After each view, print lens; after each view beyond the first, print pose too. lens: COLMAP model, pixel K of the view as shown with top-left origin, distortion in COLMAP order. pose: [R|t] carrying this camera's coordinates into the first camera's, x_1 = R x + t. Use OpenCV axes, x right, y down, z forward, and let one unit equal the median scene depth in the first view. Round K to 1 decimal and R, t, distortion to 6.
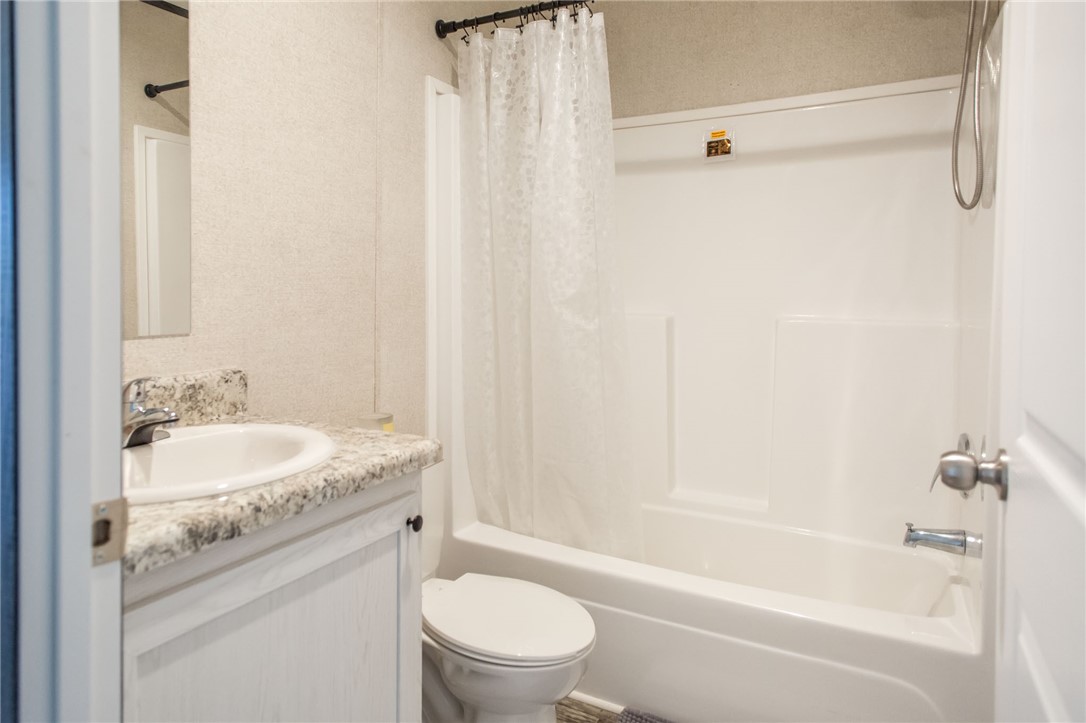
lens RADIAL K [[641.4, 0, 543.0], [0, 641.4, 361.5], [0, 0, 1]] dist [0.016575, 0.014813]
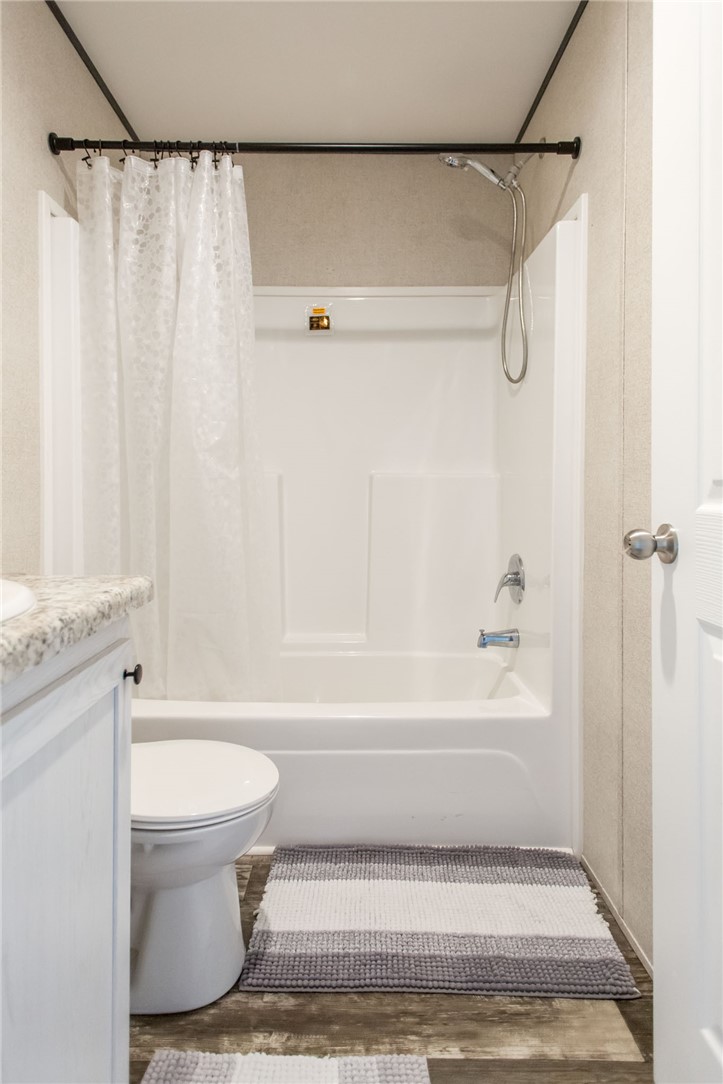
lens RADIAL K [[565.9, 0, 358.3], [0, 565.9, 522.1], [0, 0, 1]] dist [0.018164, 0.000718]
pose [[0.885972, -0.042922, 0.461748, -0.176473], [0.060618, 0.997883, -0.023552, 0.056333], [-0.459759, 0.048856, 0.886699, 0.124358]]
